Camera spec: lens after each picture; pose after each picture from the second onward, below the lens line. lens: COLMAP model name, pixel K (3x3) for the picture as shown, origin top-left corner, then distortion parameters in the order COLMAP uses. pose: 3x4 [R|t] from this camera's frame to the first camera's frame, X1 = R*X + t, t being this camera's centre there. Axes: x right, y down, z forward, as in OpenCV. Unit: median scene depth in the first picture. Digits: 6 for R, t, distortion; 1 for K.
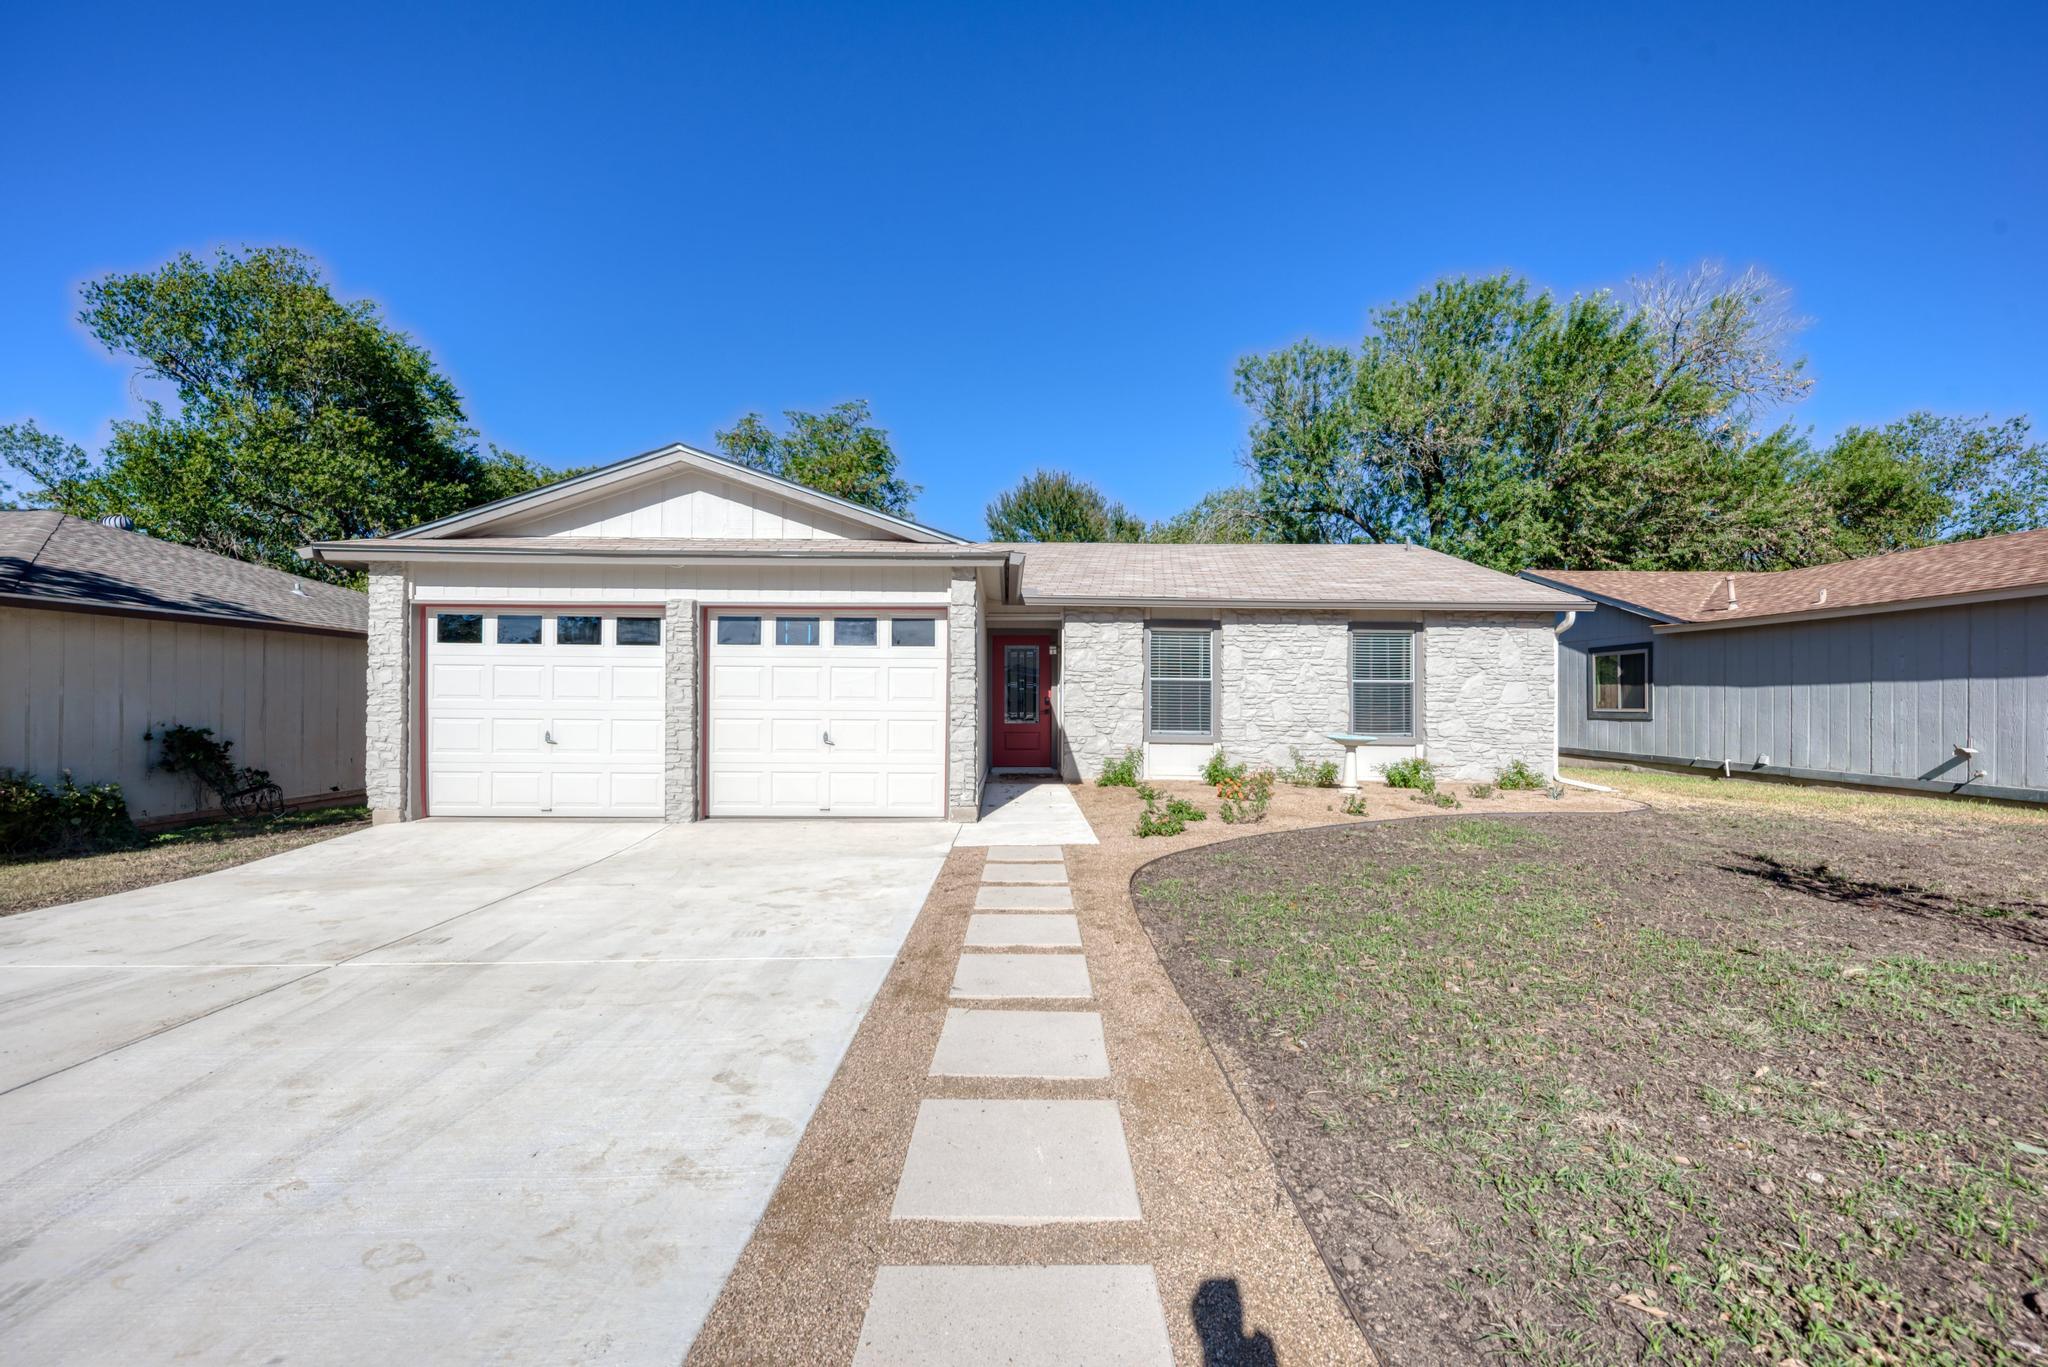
lens RADIAL K [[895.8, 0, 1023.6], [0, 895.8, 690.8], [0, 0, 1]] dist [0.000054, 0.000002]
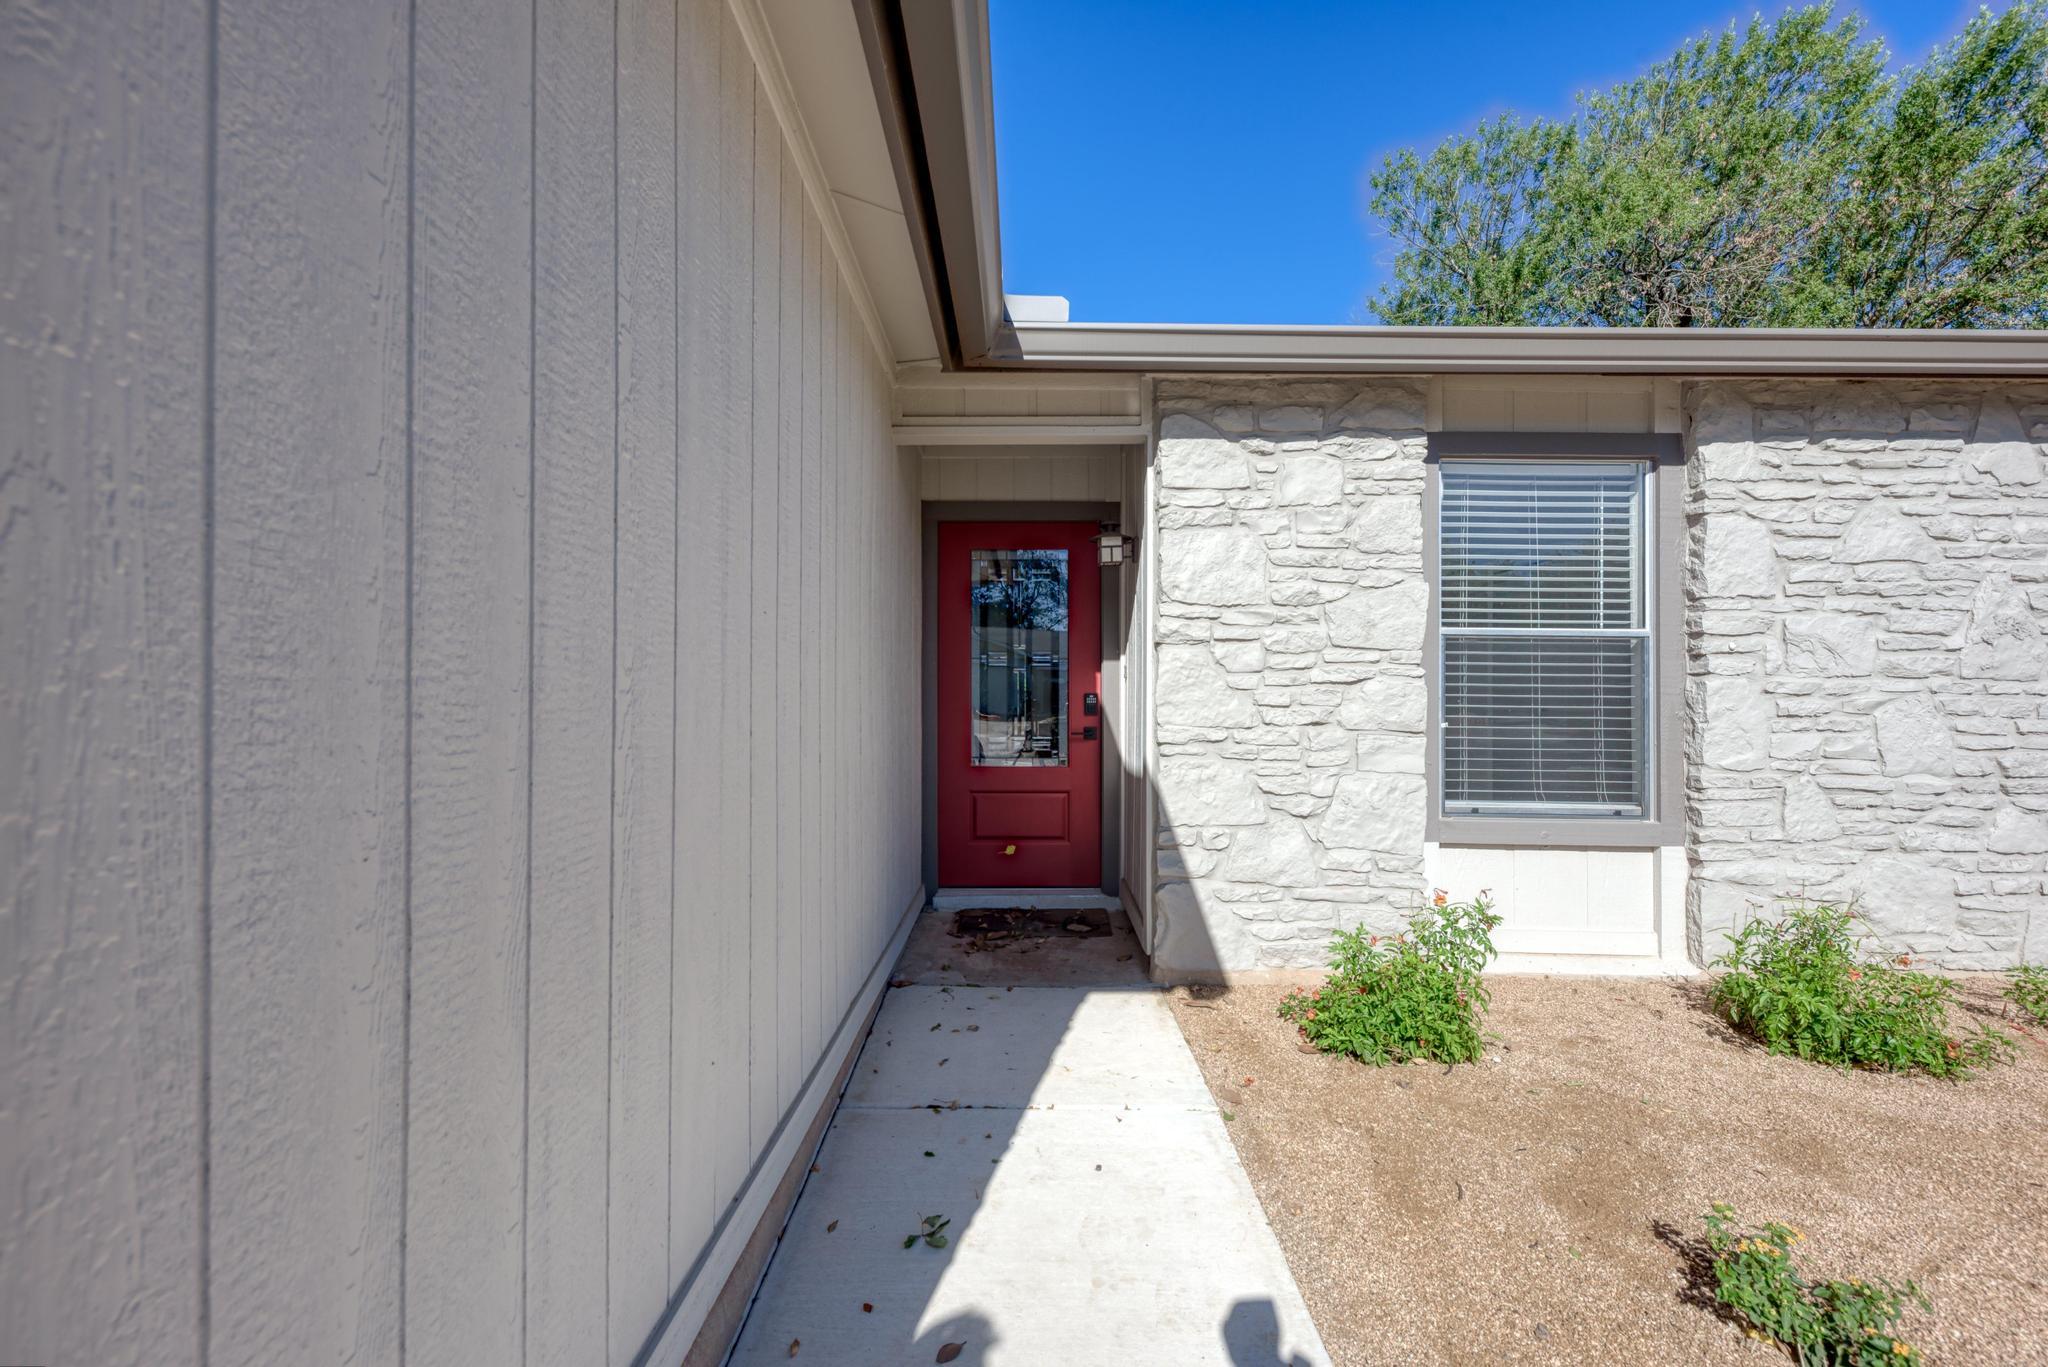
lens RADIAL K [[933.5, 0, 1020.7], [0, 933.5, 685.5], [0, 0, 1]] dist [0.000582, -0.000002]
pose [[0.999519, -0.000404, -0.031014, 0.009959], [0.000470, 0.999998, 0.002119, 0.004304], [0.031013, -0.002133, 0.999517, 0.688761]]
